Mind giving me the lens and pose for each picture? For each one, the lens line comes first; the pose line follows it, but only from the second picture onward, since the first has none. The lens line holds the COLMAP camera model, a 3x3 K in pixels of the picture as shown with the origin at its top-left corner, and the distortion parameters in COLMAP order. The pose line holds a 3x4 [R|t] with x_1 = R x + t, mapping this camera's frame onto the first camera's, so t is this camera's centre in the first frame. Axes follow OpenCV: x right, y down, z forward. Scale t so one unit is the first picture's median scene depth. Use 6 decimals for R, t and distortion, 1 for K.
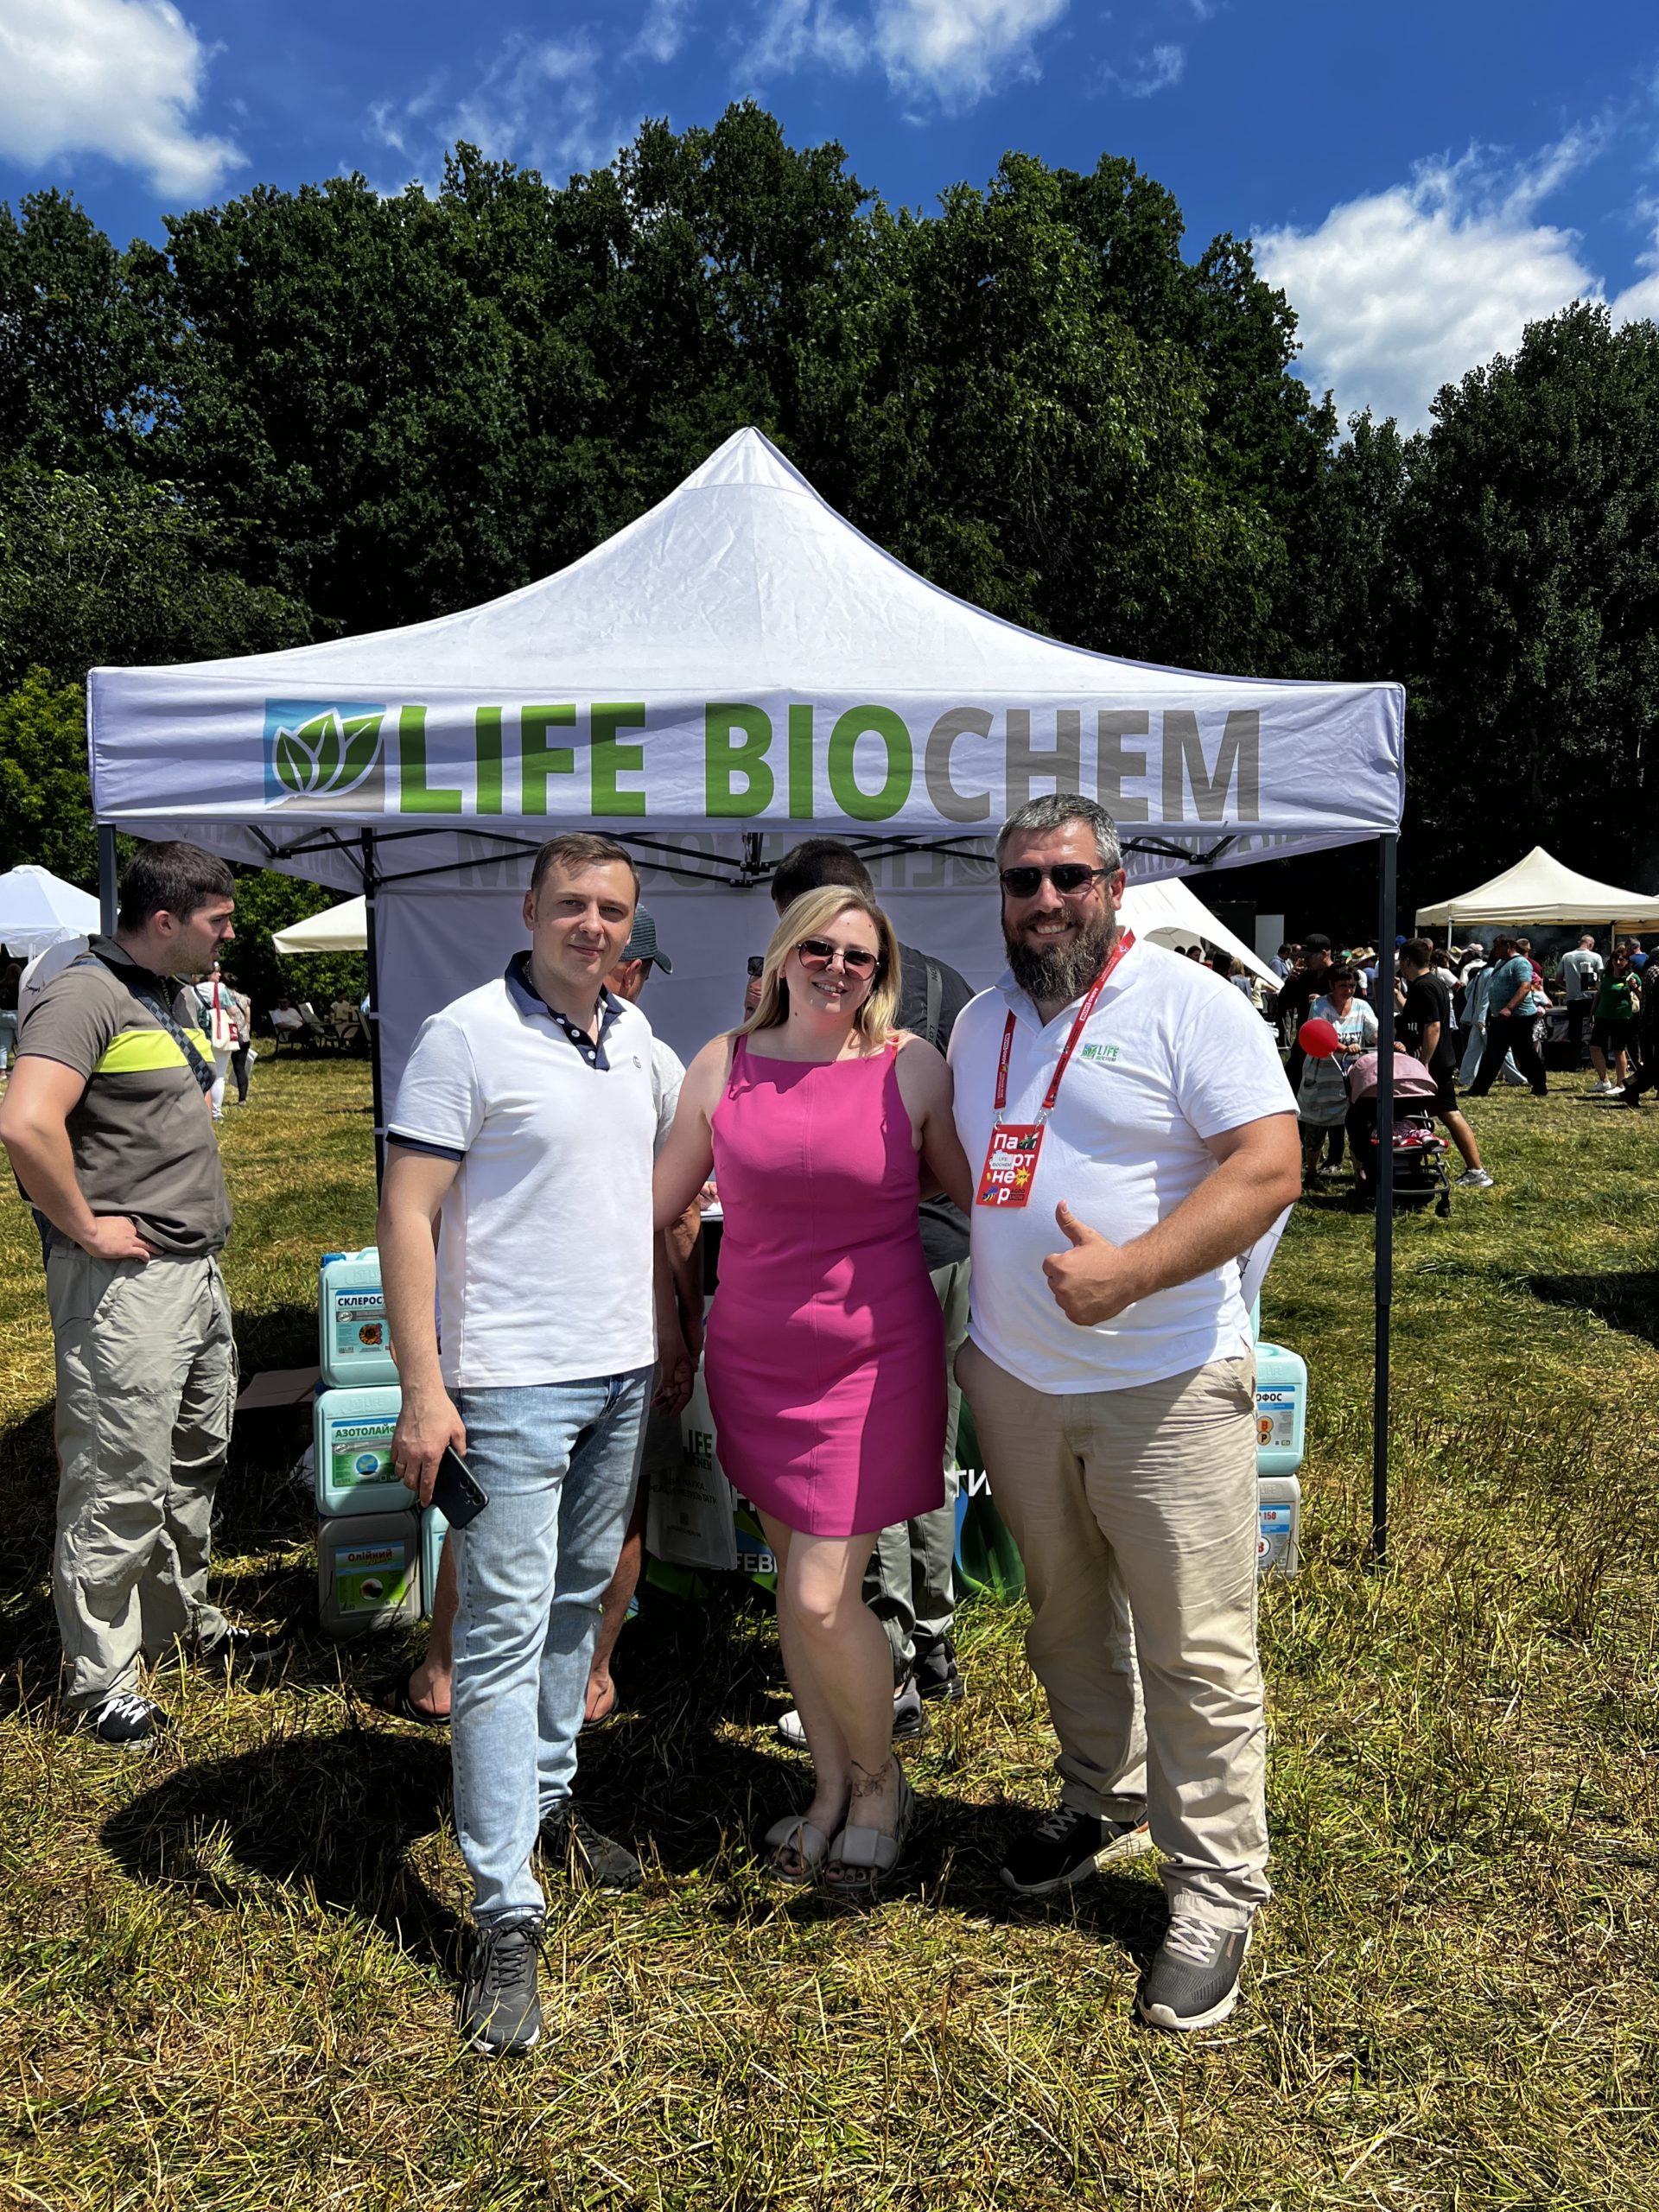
lens RADIAL K [[1673.3, 0, 854.9], [0, 1673.3, 1088.0], [0, 0, 1]] dist [0.051145, -0.059163]
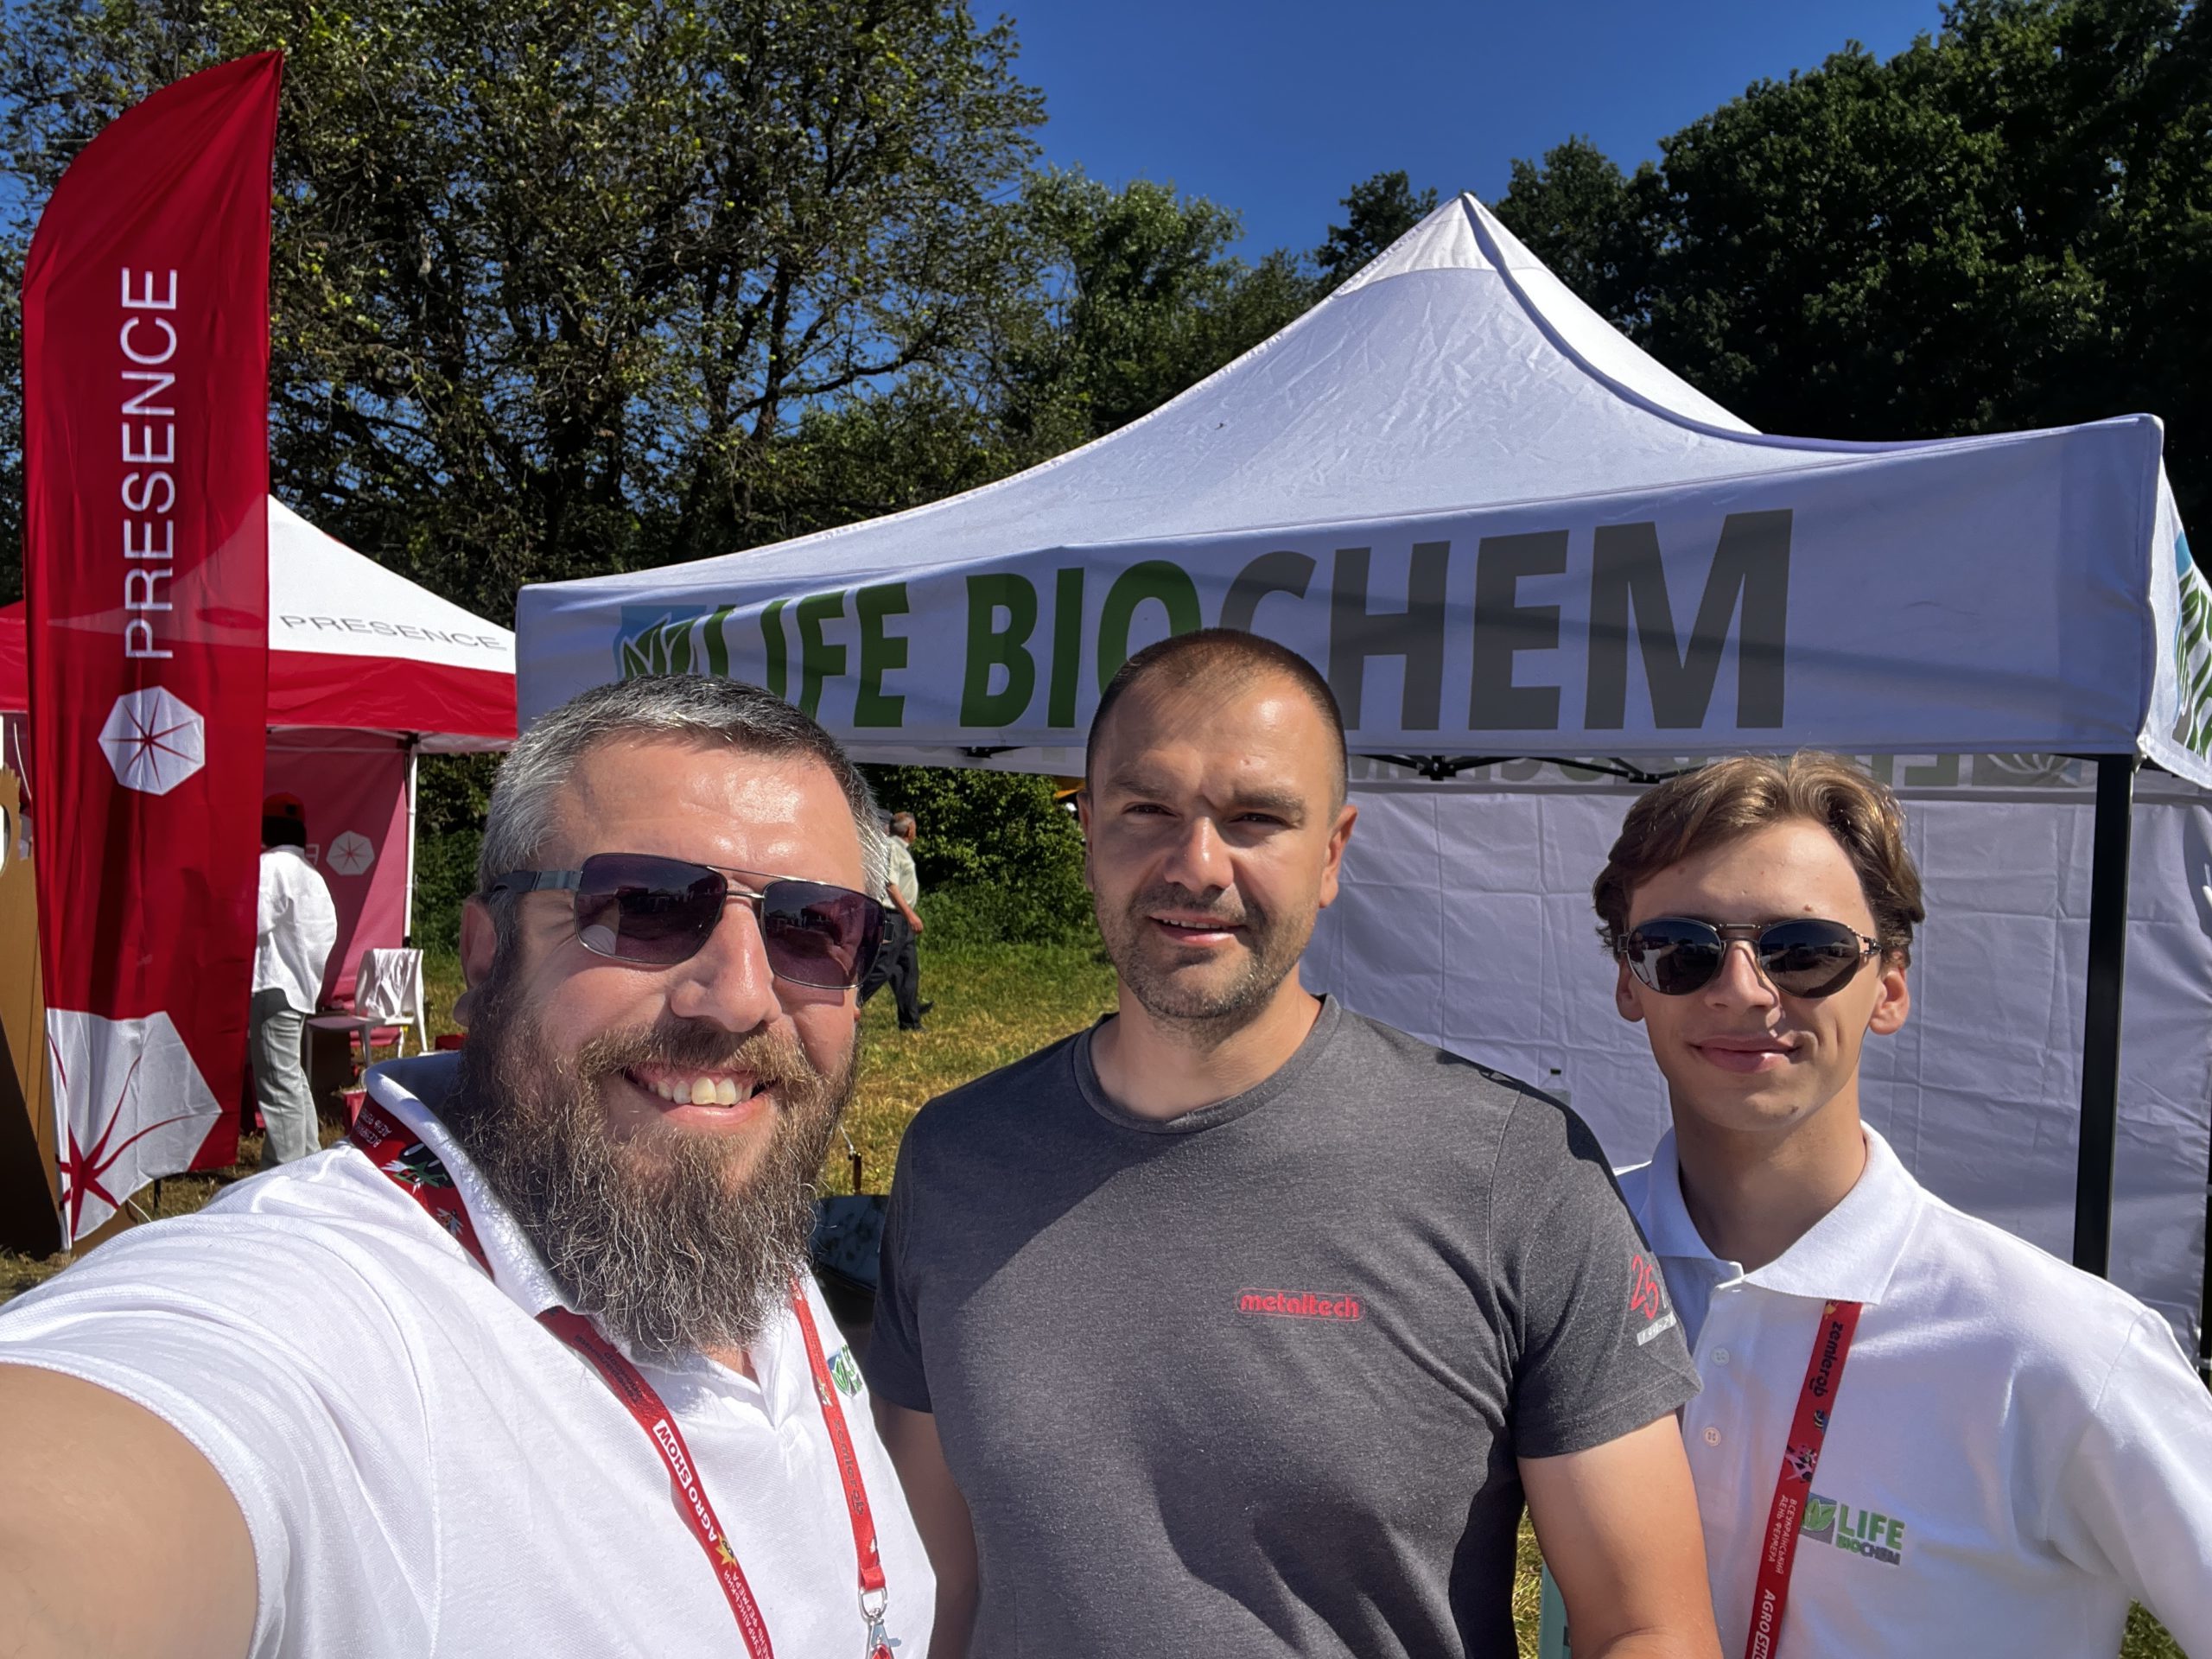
lens RADIAL K [[1549.1, 0, 1078.9], [0, 1549.1, 803.2], [0, 0, 1]] dist [0.042403, -0.038222]
pose [[0.714795, 0.030810, -0.698655, 0.414483], [-0.084251, 0.995547, -0.042294, -0.099294], [0.694241, 0.089094, 0.714207, 0.528016]]
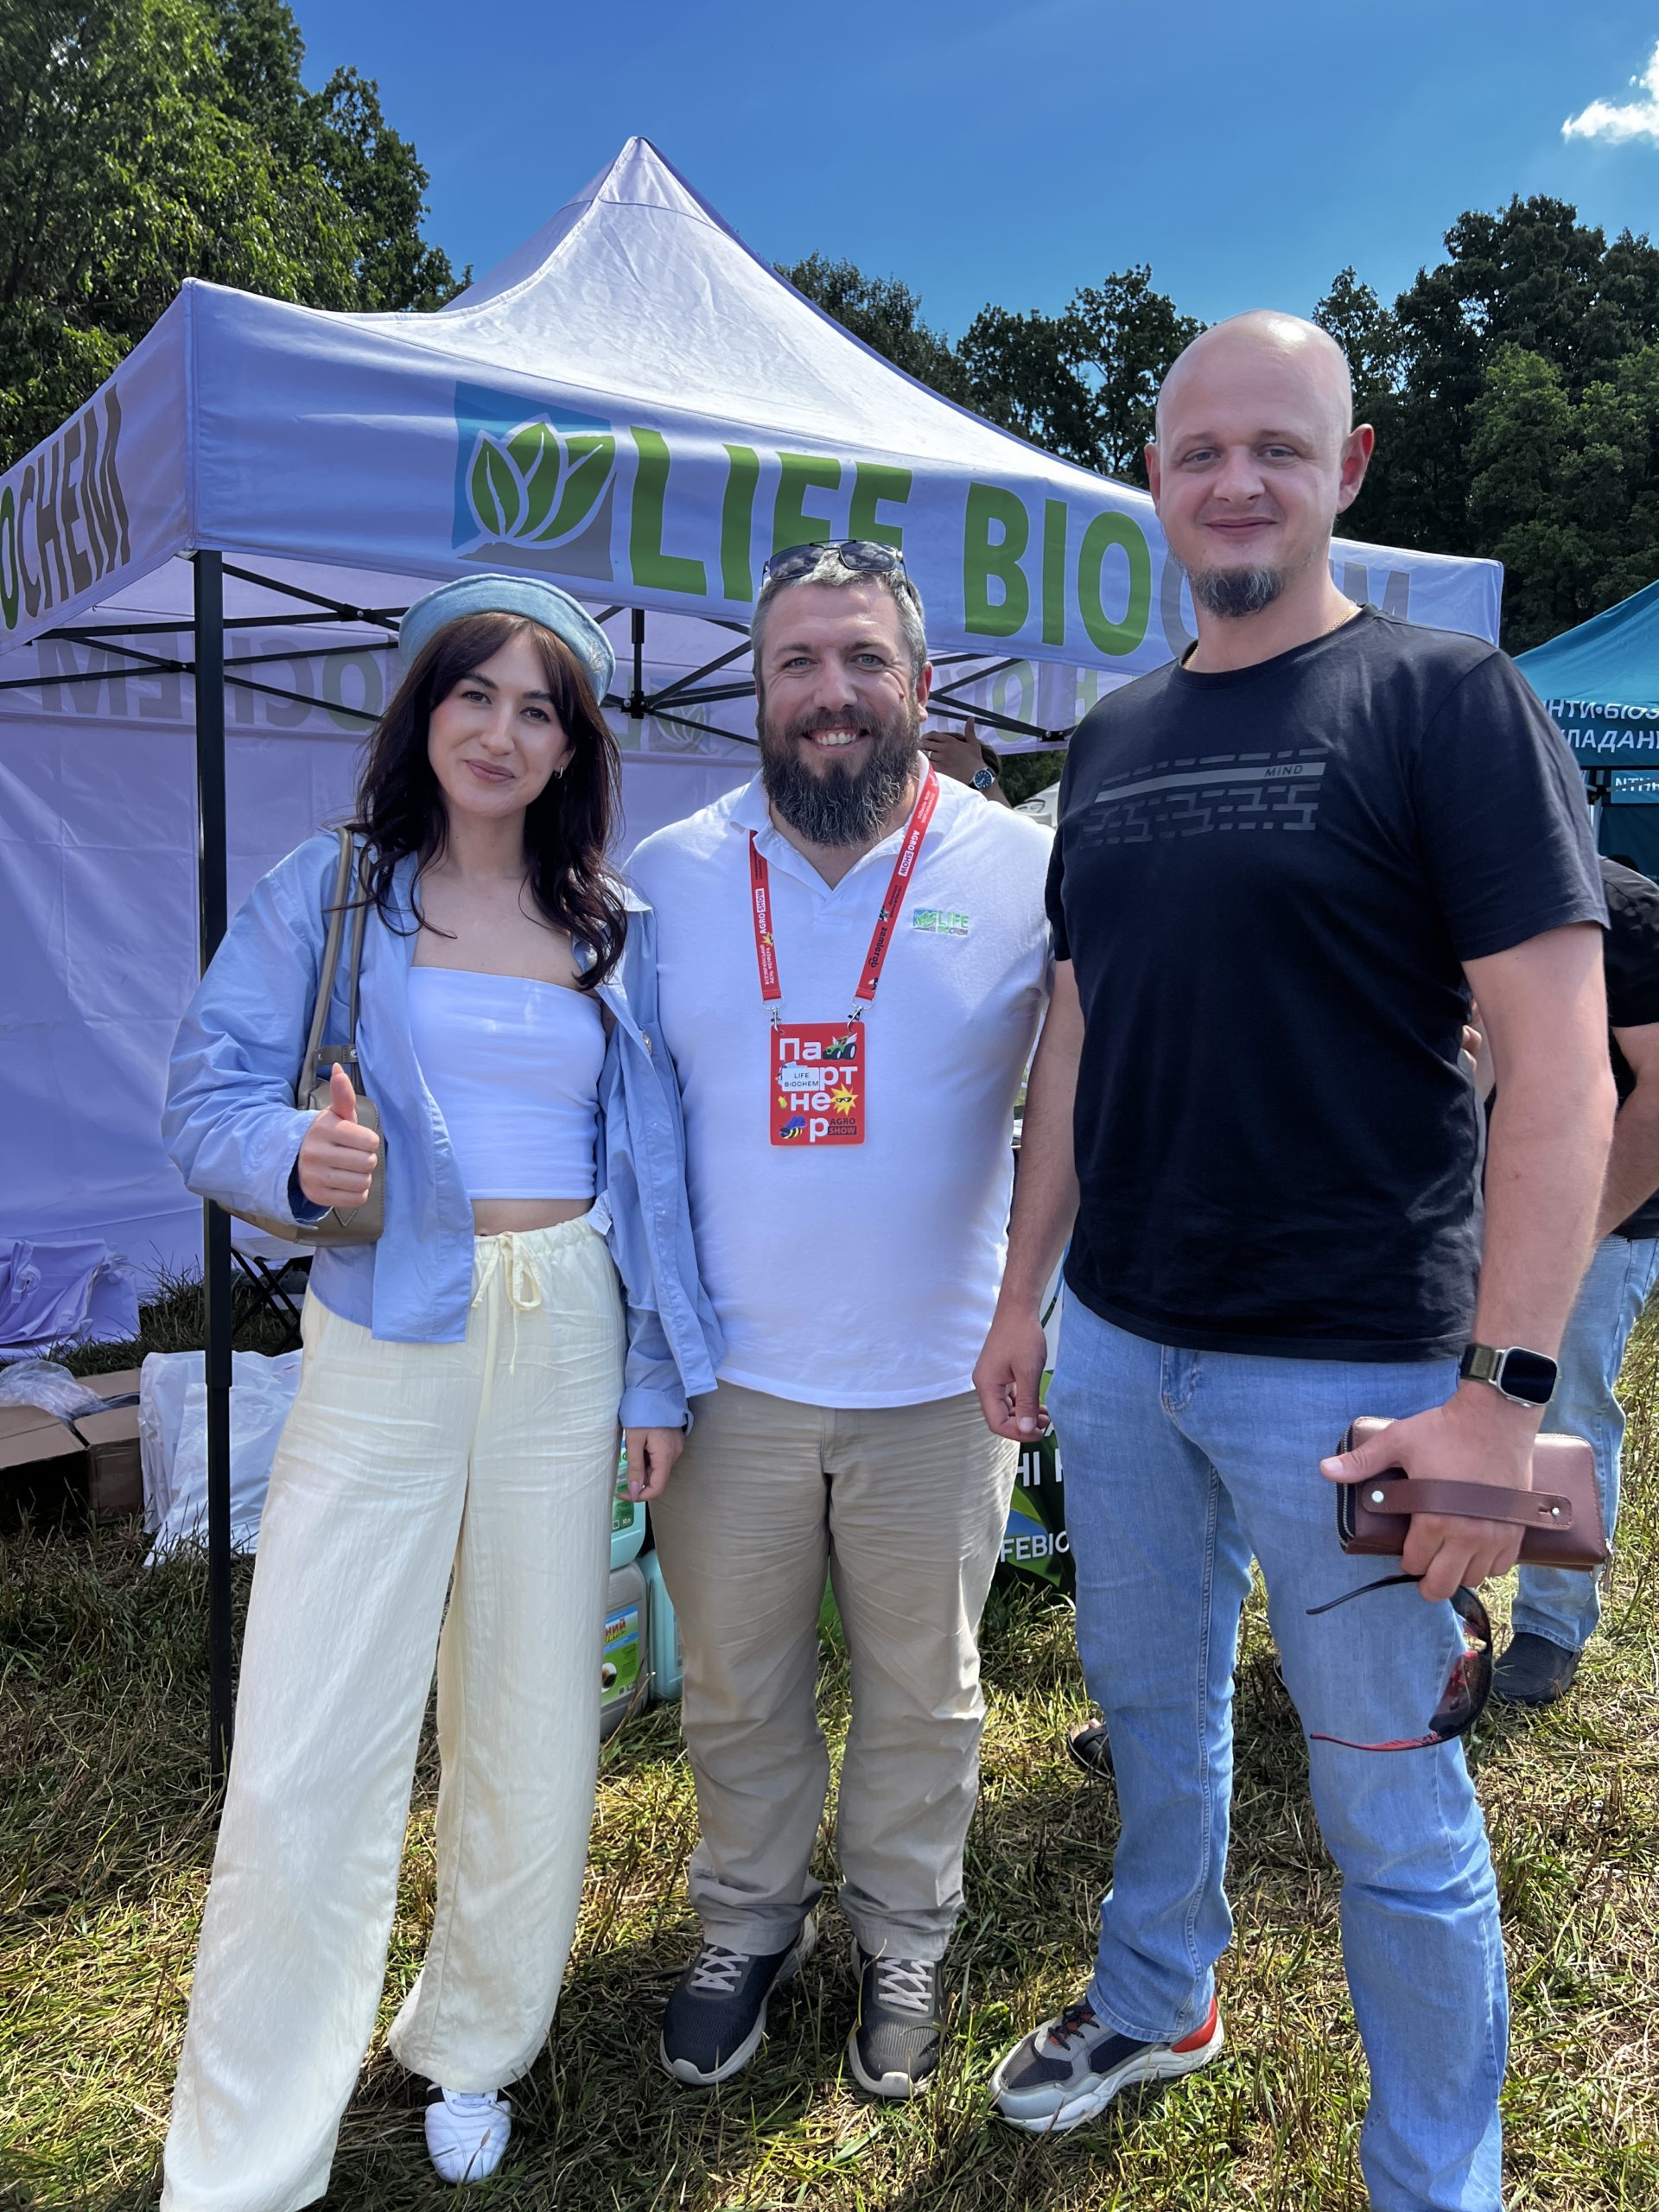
lens RADIAL K [[1673.3, 0, 834.9], [0, 1673.3, 1121.7], [0, 0, 1]] dist [0.051145, -0.059163]
pose [[0.863822, -0.051656, 0.501141, -0.526781], [0.012463, 0.996616, 0.081247, 0.001870], [-0.503642, -0.063937, 0.861543, 0.326055]]
